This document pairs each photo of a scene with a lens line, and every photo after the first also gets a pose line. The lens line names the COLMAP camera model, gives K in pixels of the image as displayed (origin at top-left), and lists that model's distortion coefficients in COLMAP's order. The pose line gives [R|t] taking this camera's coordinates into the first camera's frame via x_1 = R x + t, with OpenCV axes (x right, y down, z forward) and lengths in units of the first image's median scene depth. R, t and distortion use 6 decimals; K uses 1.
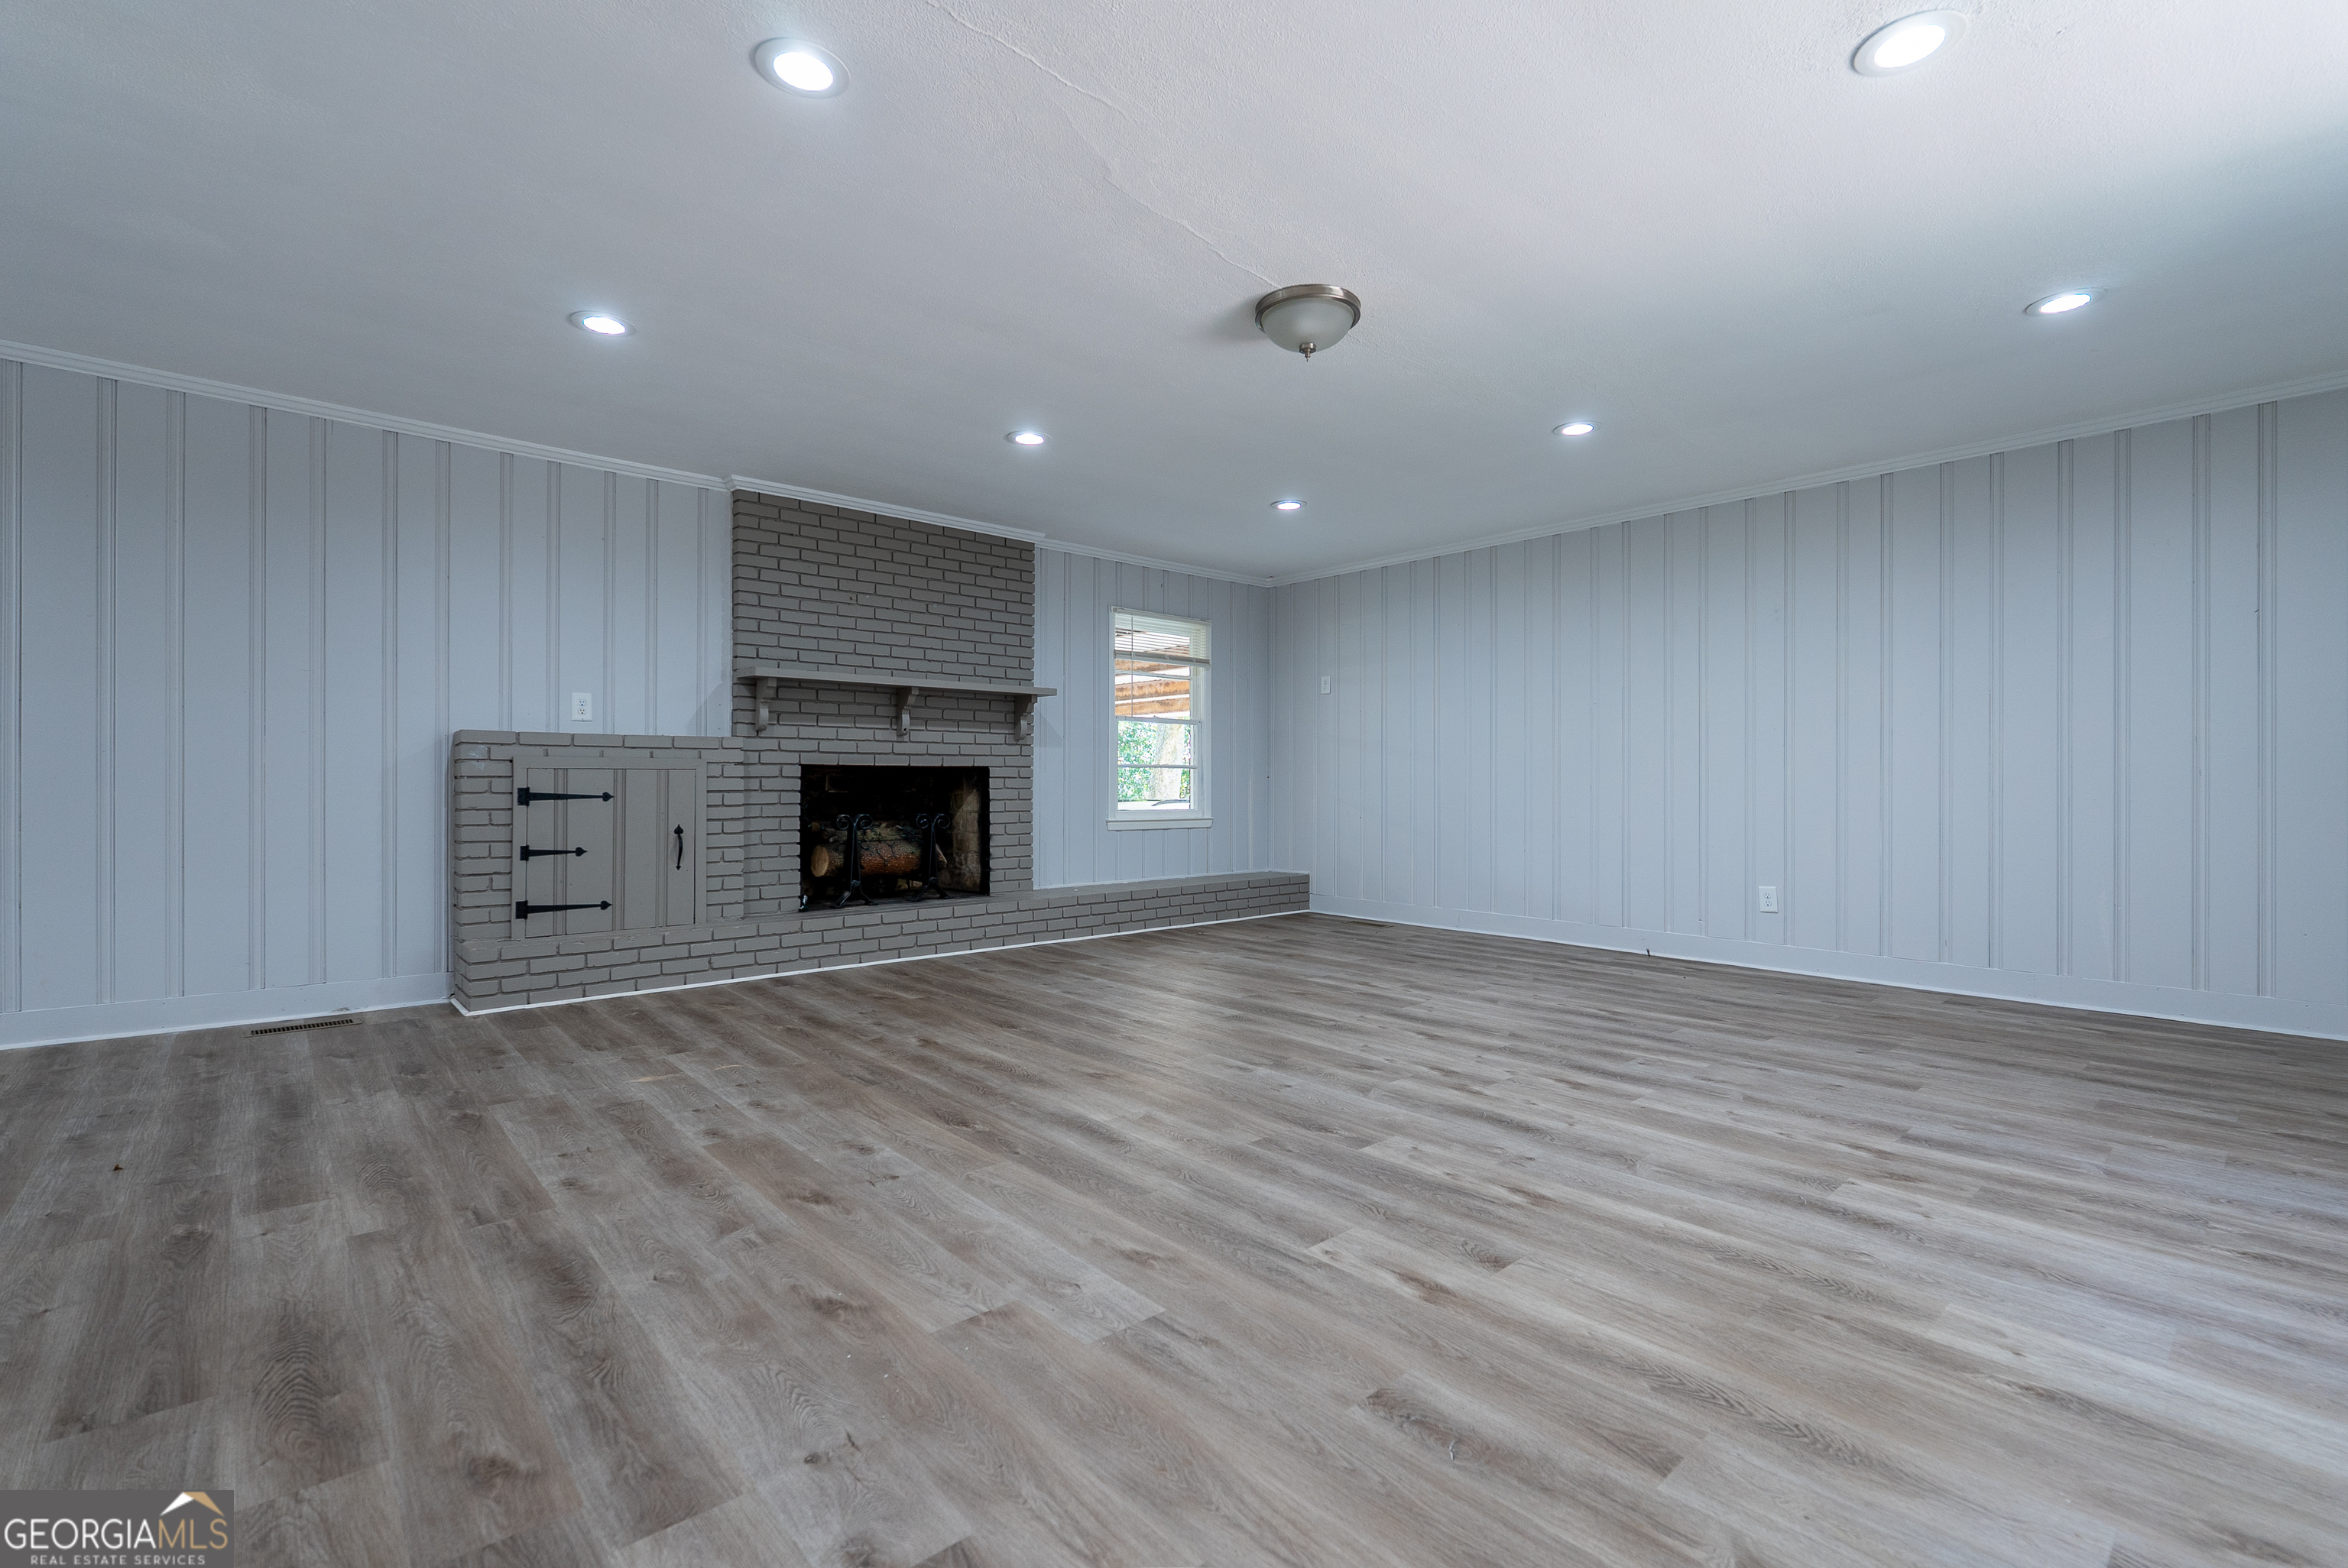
lens RADIAL K [[973.3, 0, 1166.6], [0, 973.3, 762.7], [0, 0, 1]] dist [-0.002273, -0.000080]
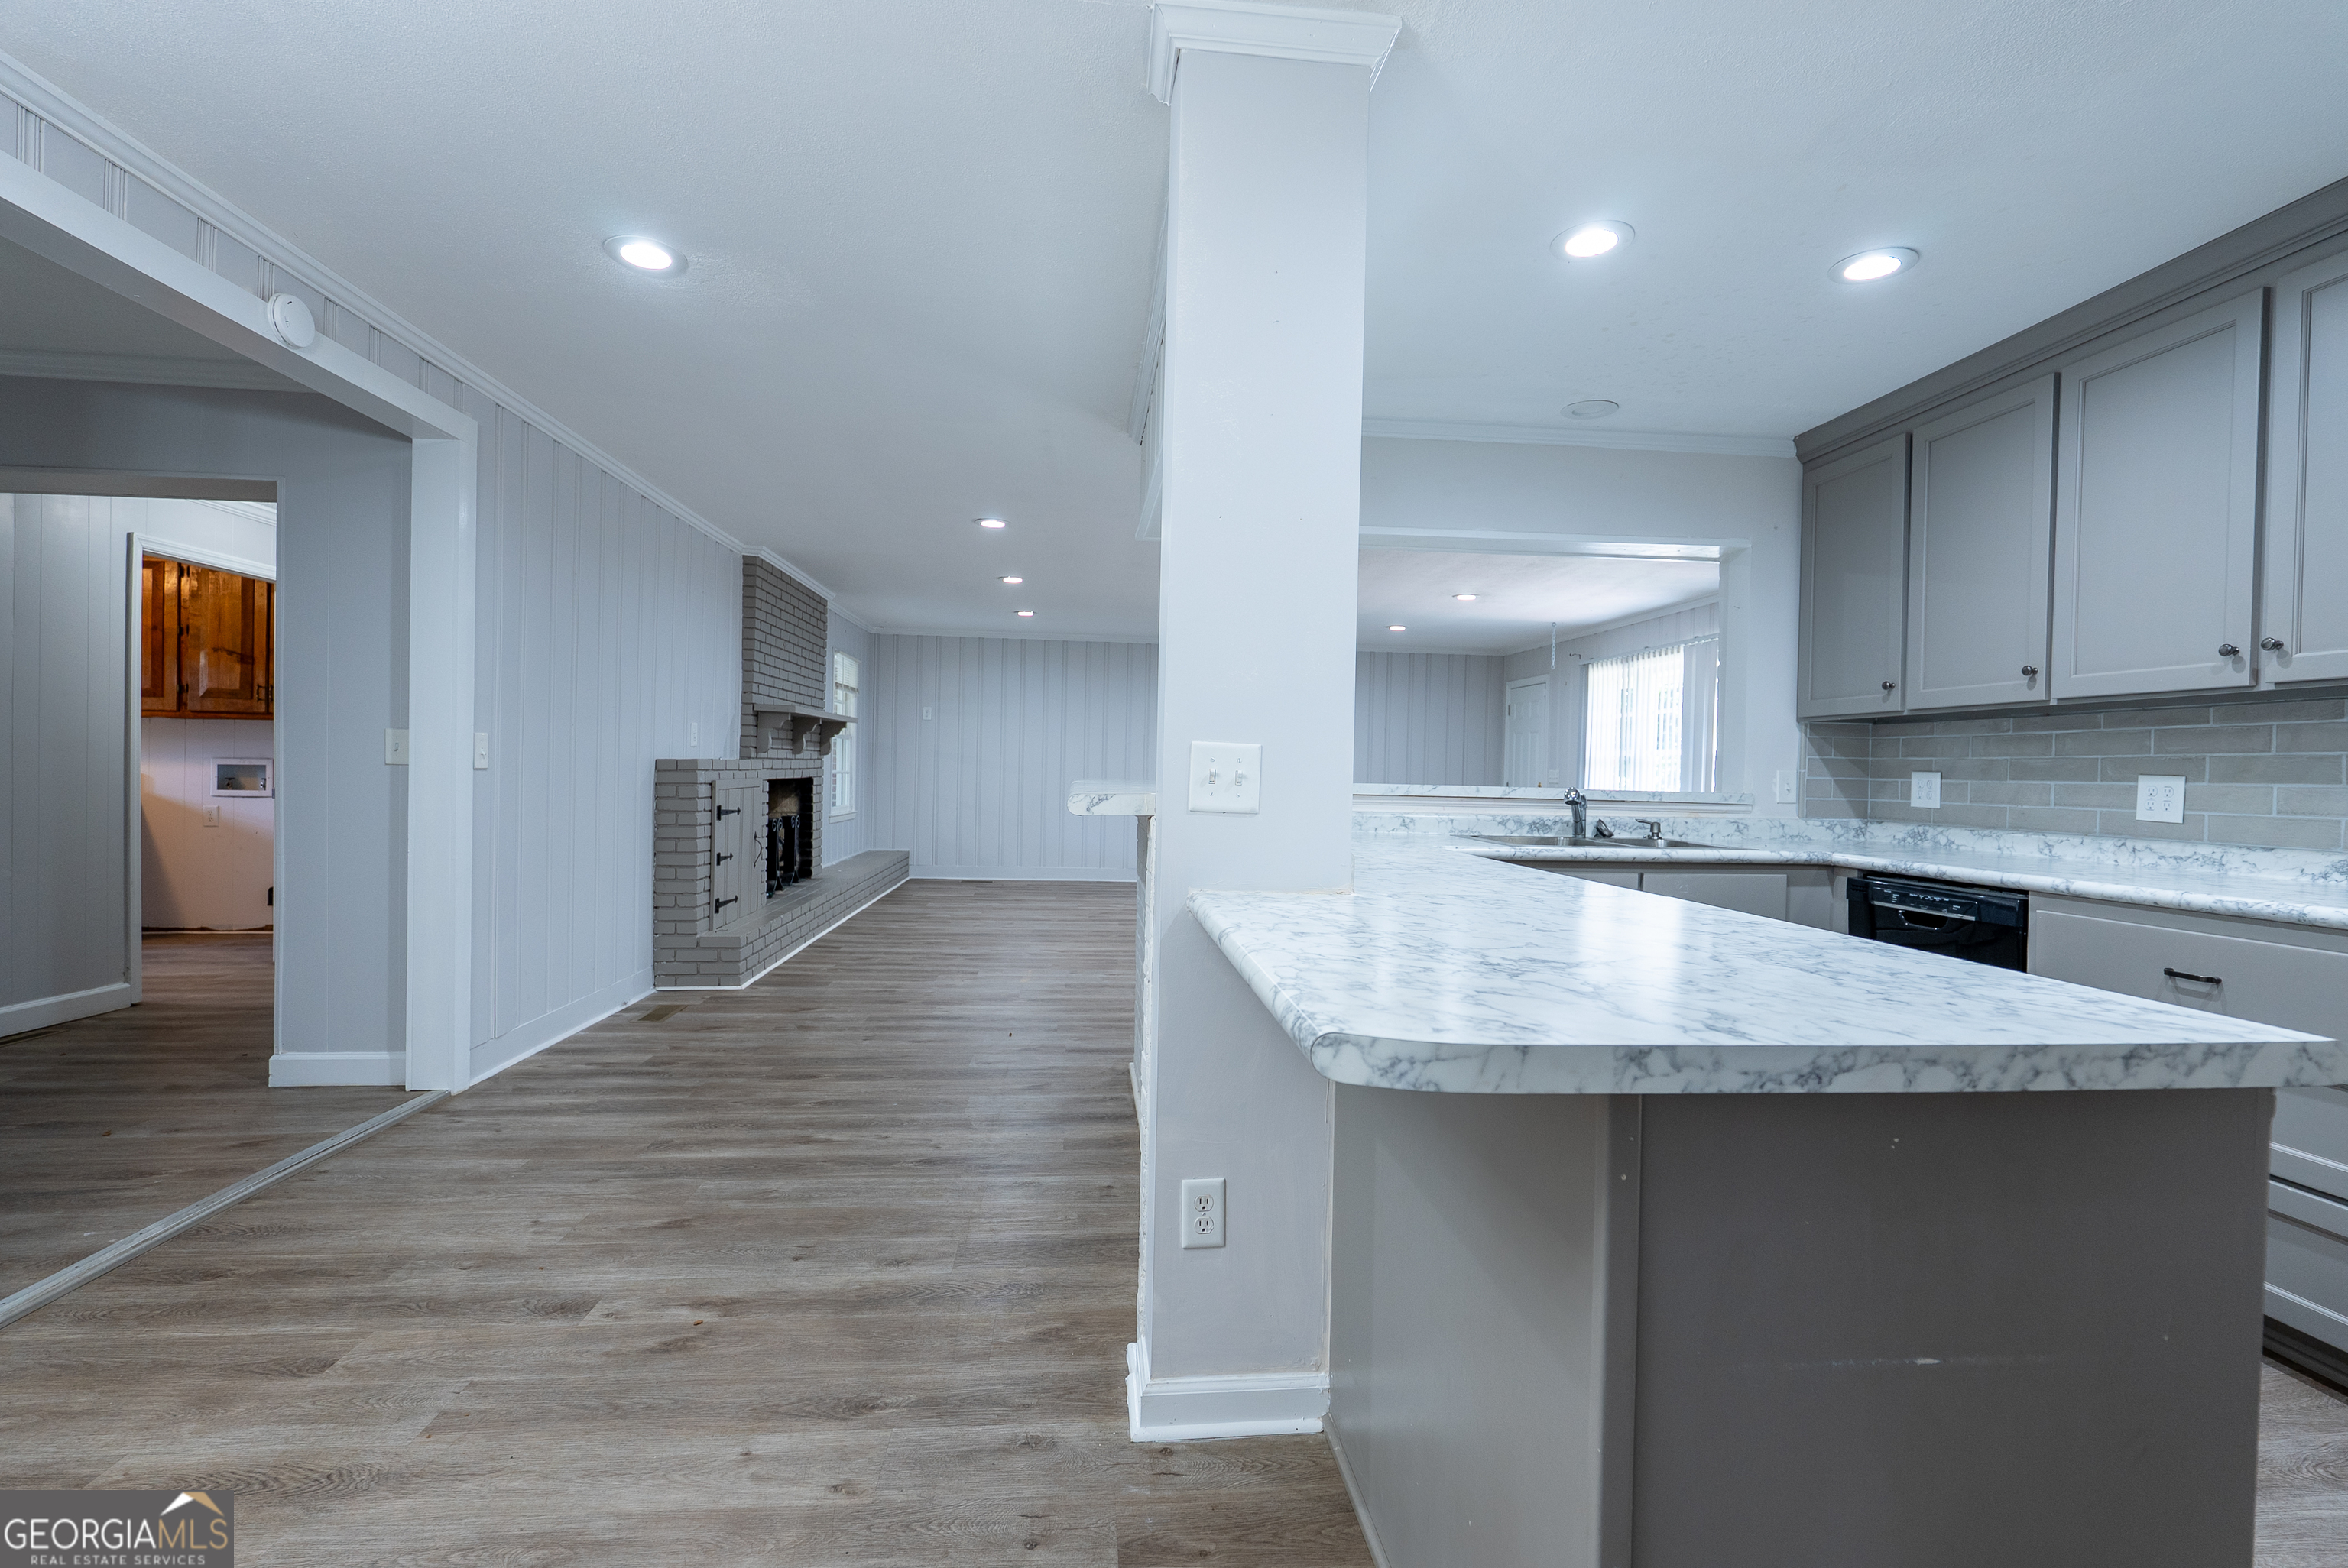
lens RADIAL K [[1042.9, 0, 1176.0], [0, 1042.9, 782.5], [0, 0, 1]] dist [-0.004885, 0.001464]
pose [[0.549322, -0.015639, 0.835464, -1.231519], [-0.017655, 0.999384, 0.030315, -0.045058], [-0.835424, -0.031403, 0.548708, -0.162779]]
